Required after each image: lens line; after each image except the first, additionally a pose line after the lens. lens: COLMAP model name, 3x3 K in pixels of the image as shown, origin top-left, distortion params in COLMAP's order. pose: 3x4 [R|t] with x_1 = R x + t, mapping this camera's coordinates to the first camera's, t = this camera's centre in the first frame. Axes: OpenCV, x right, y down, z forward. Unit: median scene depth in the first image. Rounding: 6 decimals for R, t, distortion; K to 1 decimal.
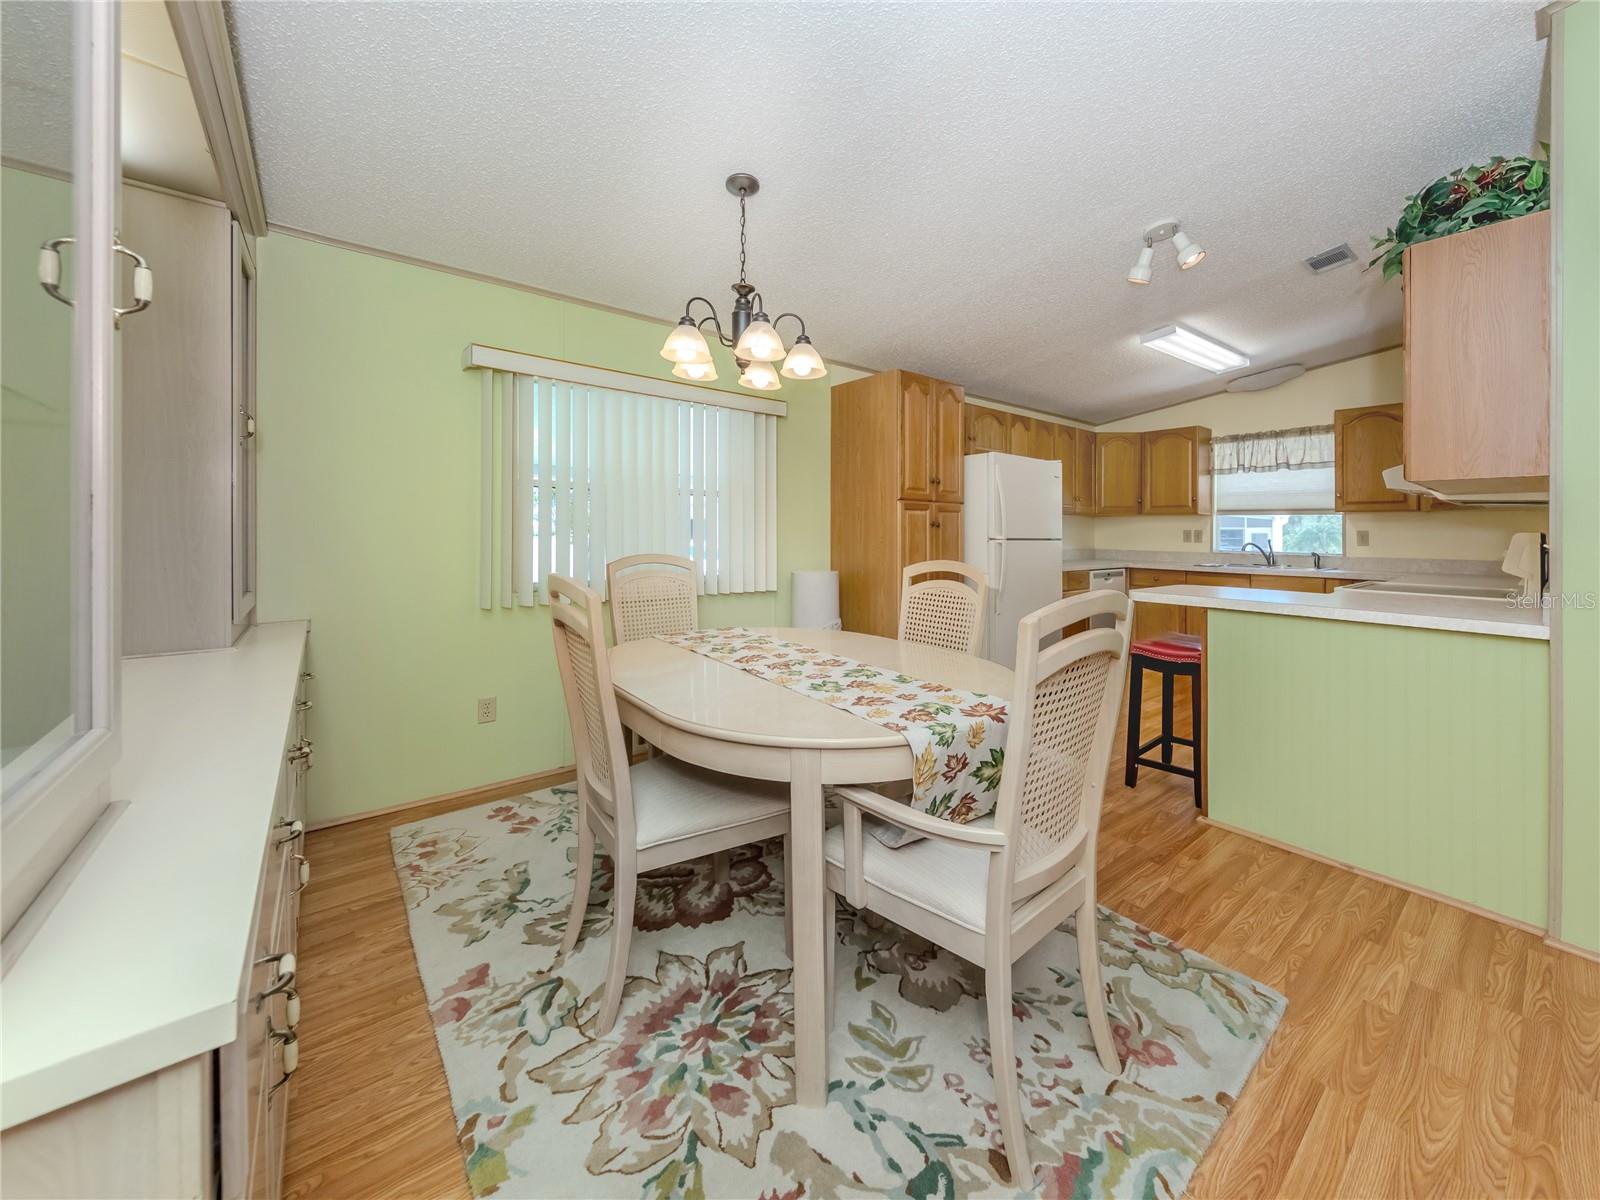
lens RADIAL K [[576.5, 0, 840.3], [0, 576.5, 532.1], [0, 0, 1]] dist [0.006670, -0.000771]
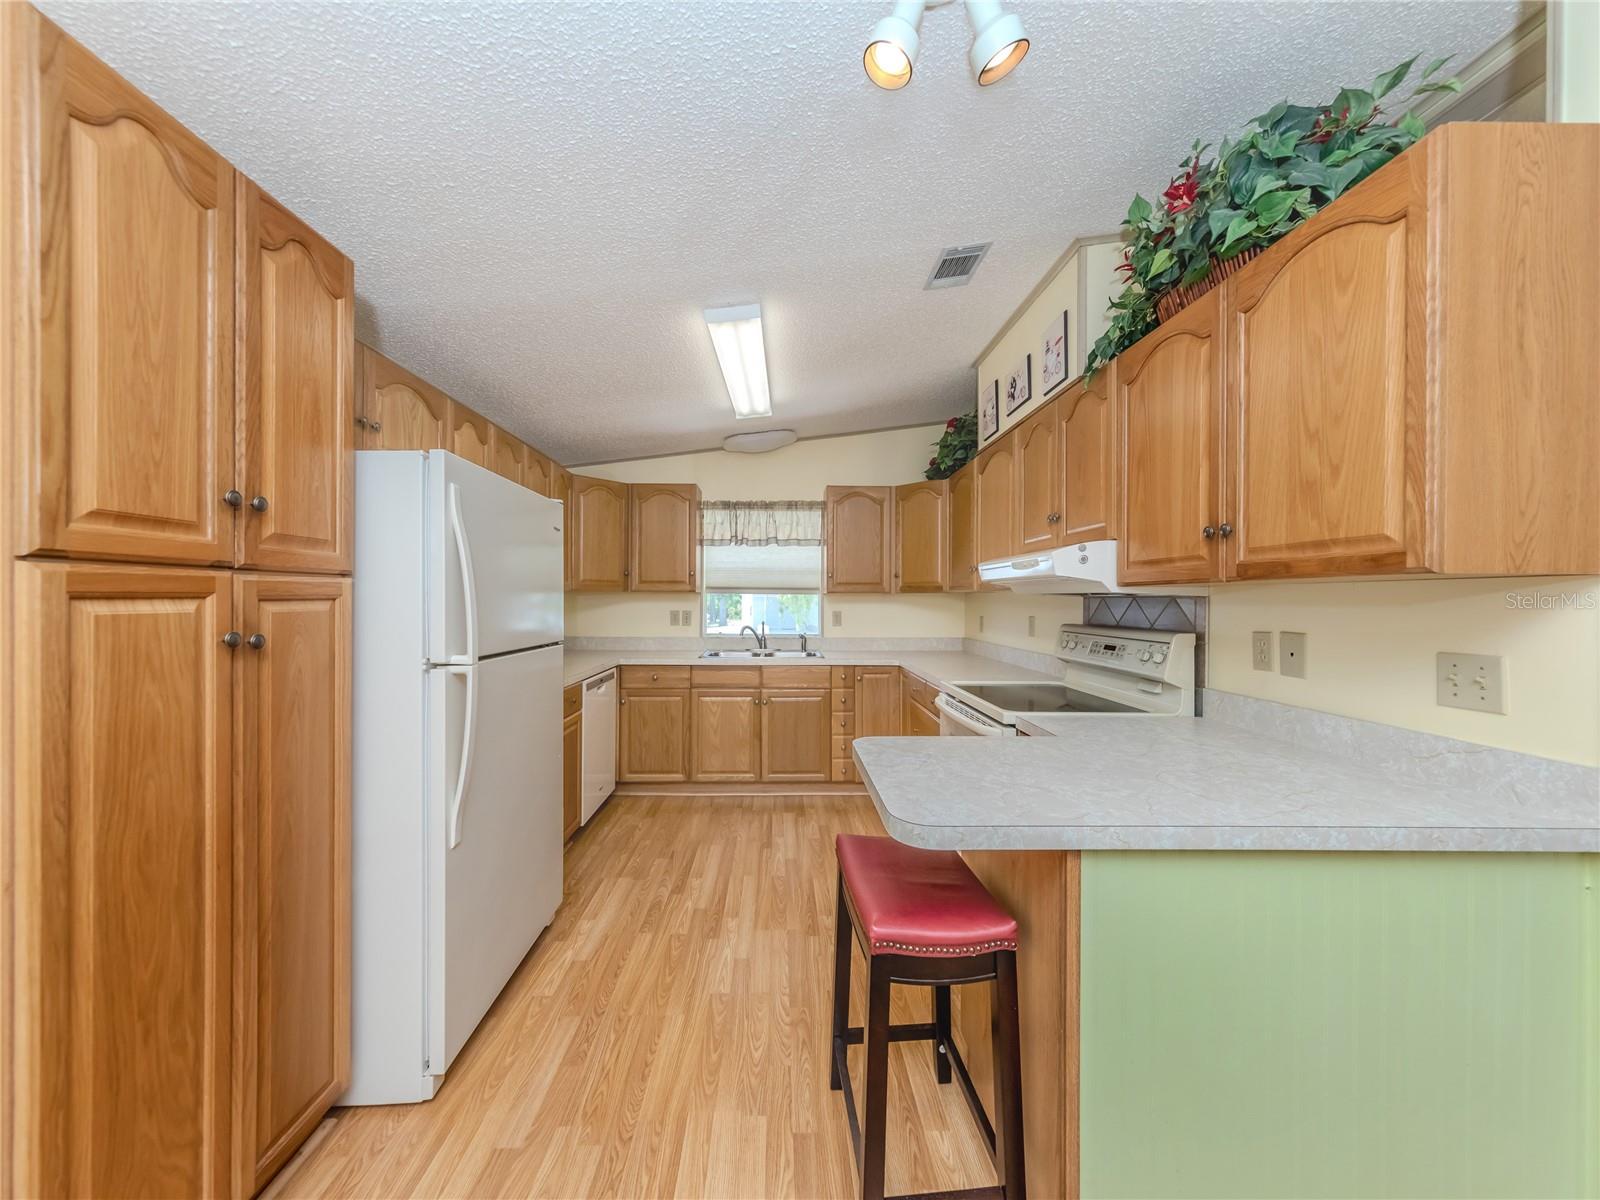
lens RADIAL K [[576.5, 0, 791.8], [0, 576.5, 603.0], [0, 0, 1]] dist [0.006670, -0.000771]
pose [[0.627289, -0.012051, 0.778693, 0.154018], [0.005219, 0.999923, 0.011271, -0.053371], [-0.778769, -0.003007, 0.627303, 0.832585]]
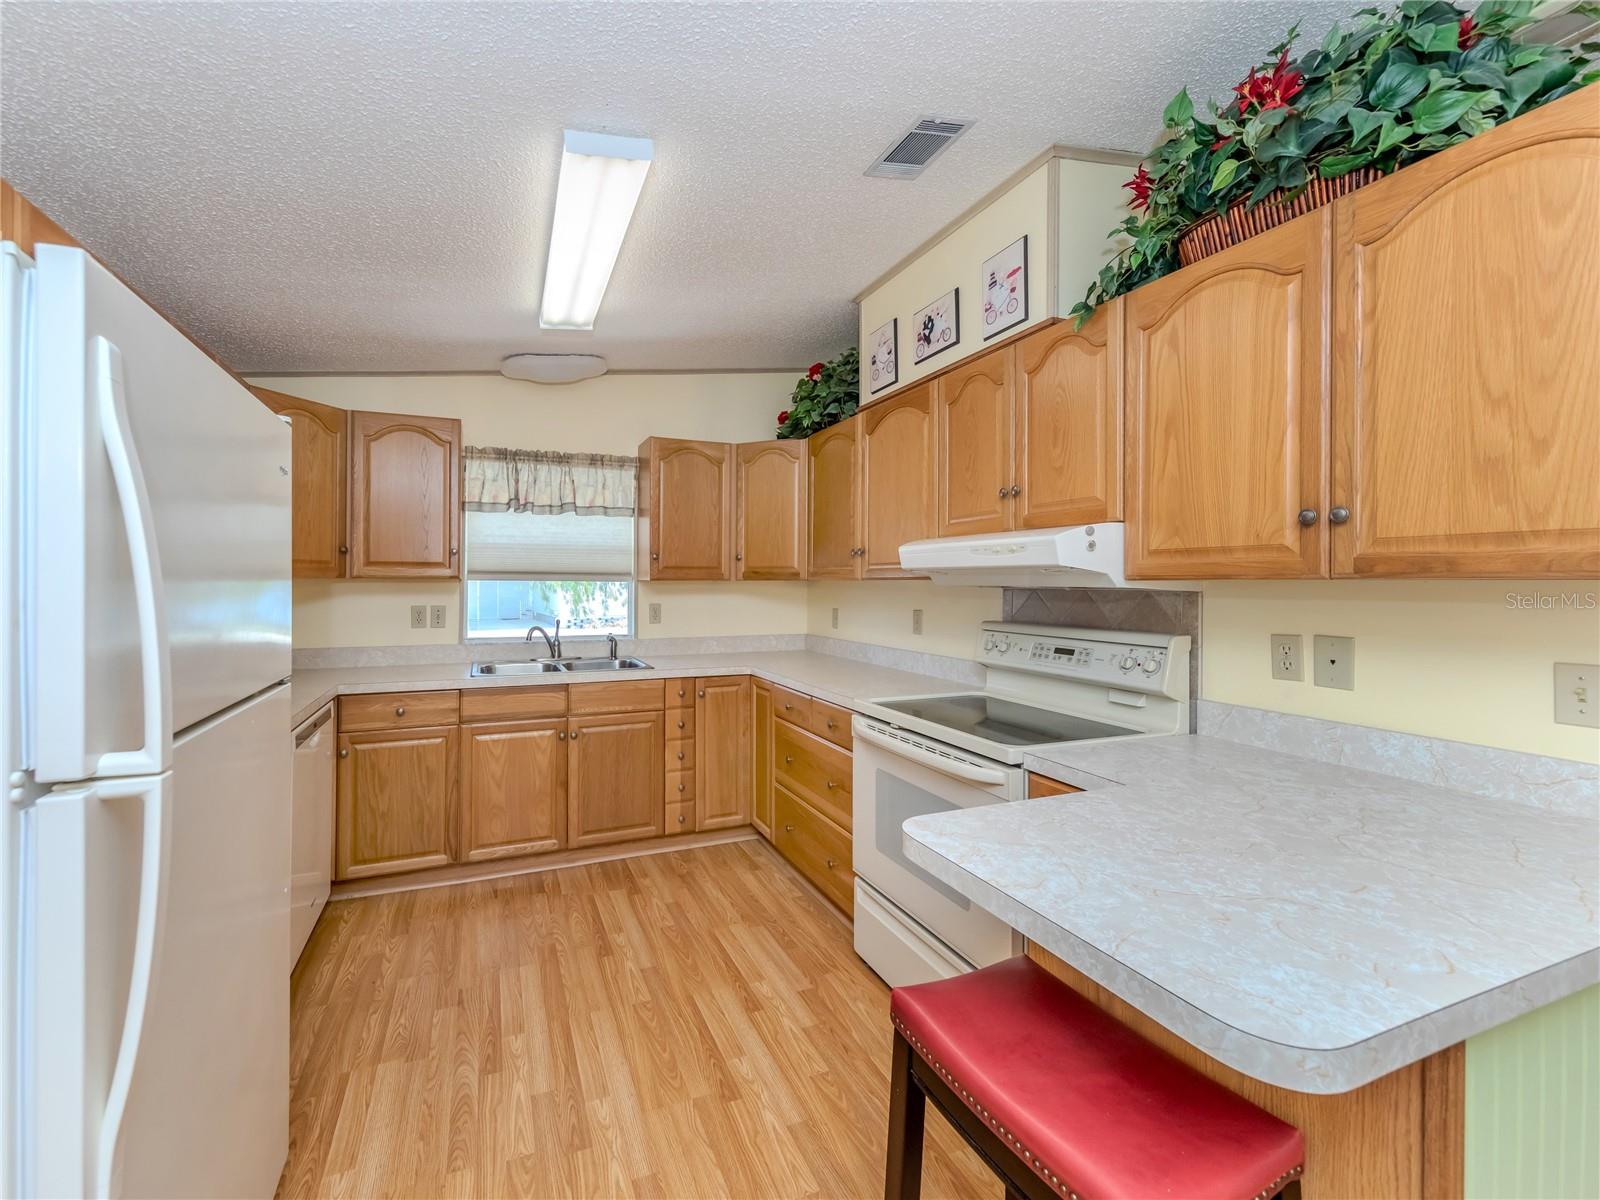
lens RADIAL K [[669.1, 0, 751.6], [0, 669.1, 581.4], [0, 0, 1]] dist [0.010139, -0.002733]
pose [[0.323264, -0.007017, 0.946283, 0.219780], [0.003259, 0.999975, 0.006302, -0.069643], [-0.946303, 0.001047, 0.323278, 1.137305]]
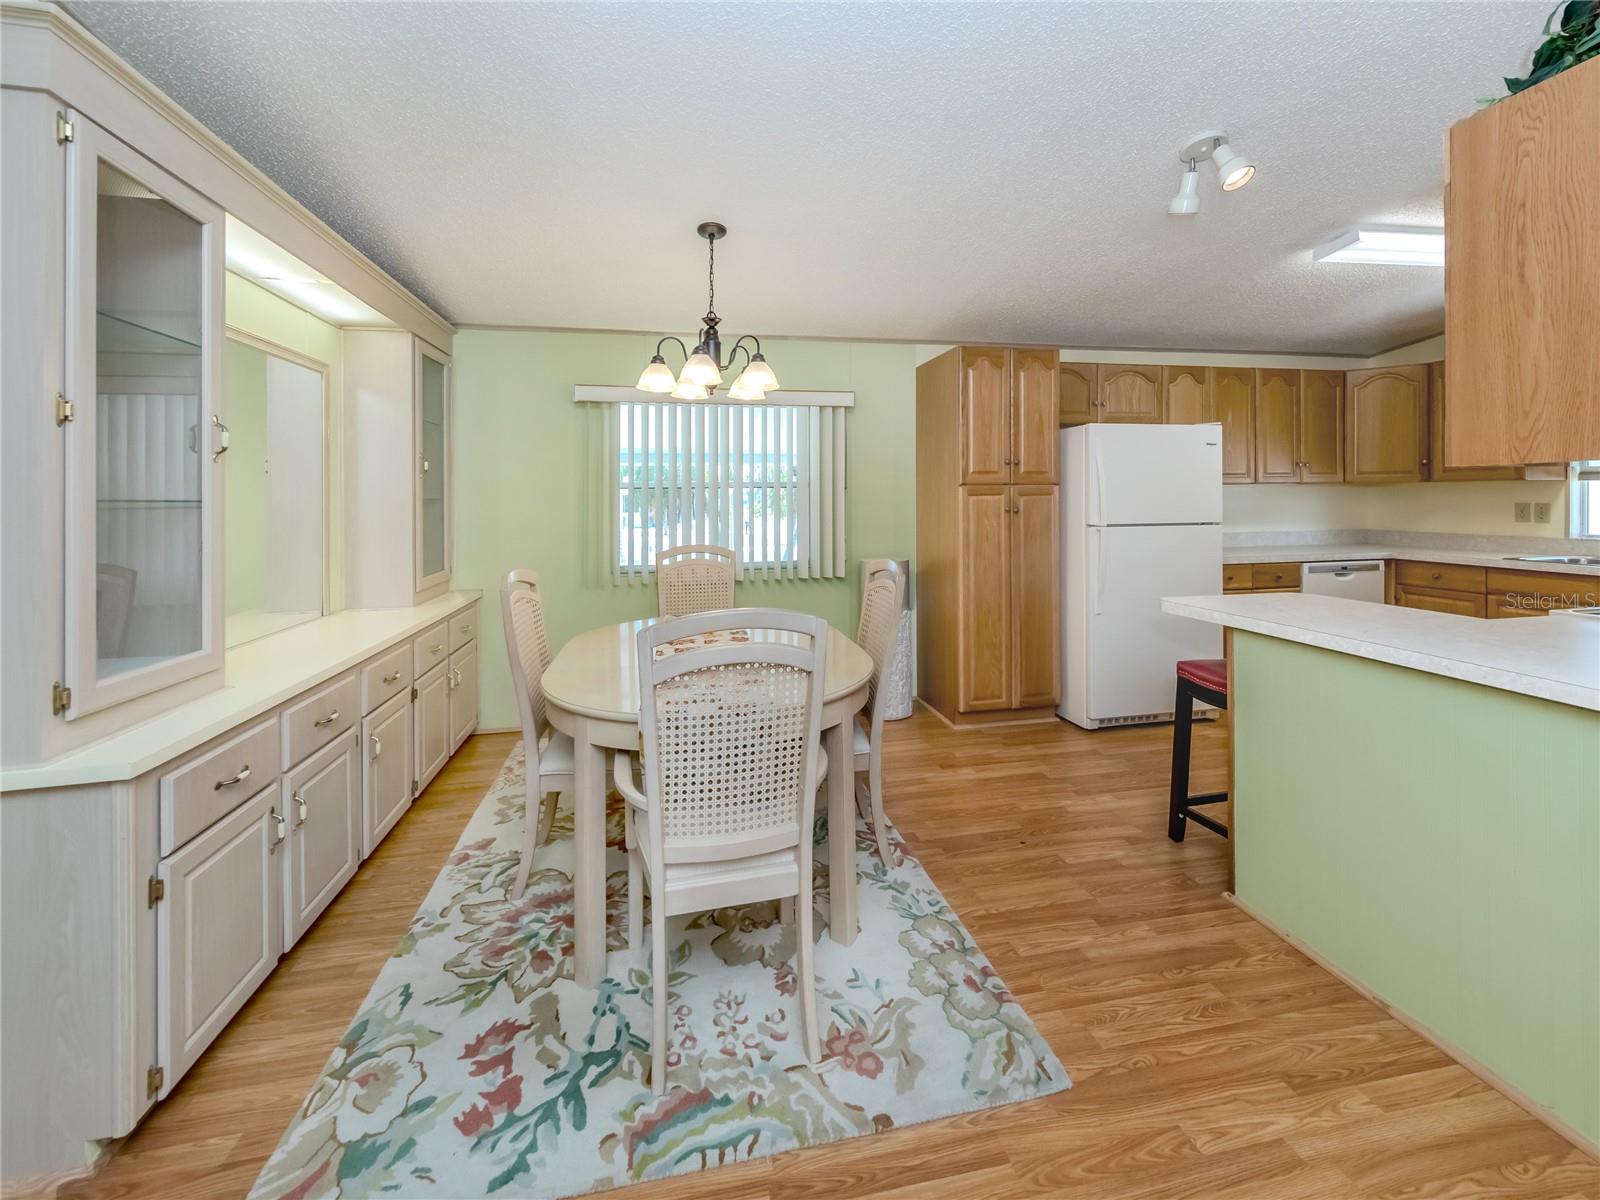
lens RADIAL K [[615.5, 0, 811.9], [0, 615.5, 504.2], [0, 0, 1]] dist [0.009126, -0.001791]
pose [[0.889483, -0.016227, -0.456680, 0.473331], [0.019008, 0.999818, 0.001496, -0.044320], [0.456573, -0.010011, 0.889630, -0.002314]]
